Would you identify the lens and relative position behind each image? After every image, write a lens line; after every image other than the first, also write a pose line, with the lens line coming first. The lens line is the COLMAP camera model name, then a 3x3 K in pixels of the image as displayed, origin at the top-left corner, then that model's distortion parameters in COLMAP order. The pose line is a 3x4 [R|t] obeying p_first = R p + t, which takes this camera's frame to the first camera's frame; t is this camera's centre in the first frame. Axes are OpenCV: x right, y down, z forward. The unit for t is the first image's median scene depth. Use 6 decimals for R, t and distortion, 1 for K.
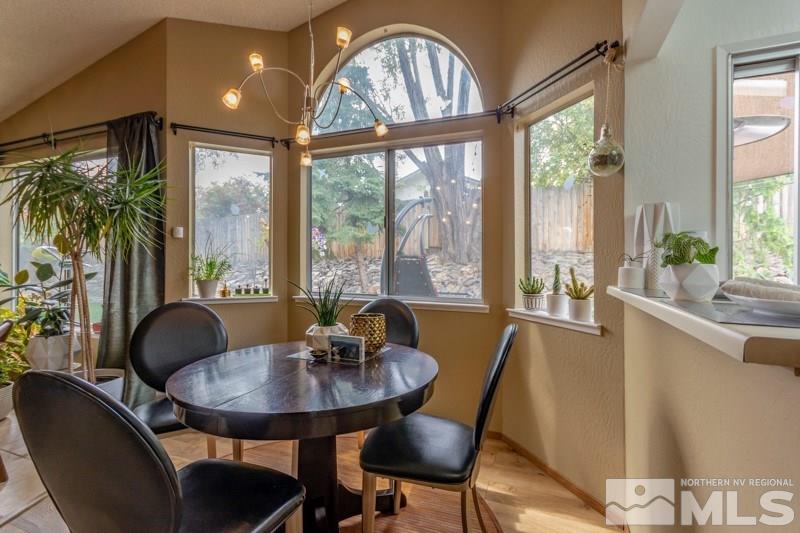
lens RADIAL K [[352.8, 0, 401.7], [0, 352.8, 260.7], [0, 0, 1]] dist [-0.004012, -0.000067]
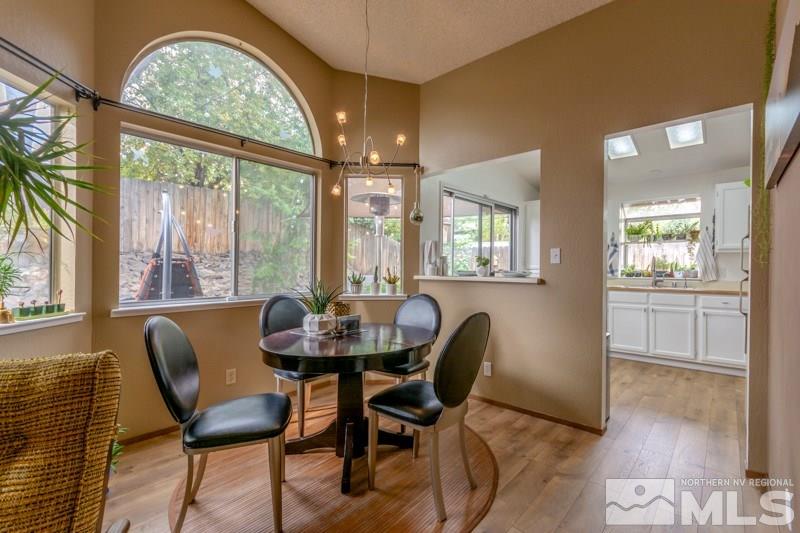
lens RADIAL K [[352.8, 0, 405.3], [0, 352.8, 270.5], [0, 0, 1]] dist [-0.004012, -0.000067]
pose [[0.371715, -0.021461, 0.928099, -1.024623], [-0.004444, 0.999680, 0.024897, -0.008870], [-0.928336, -0.013379, 0.371501, 0.173374]]
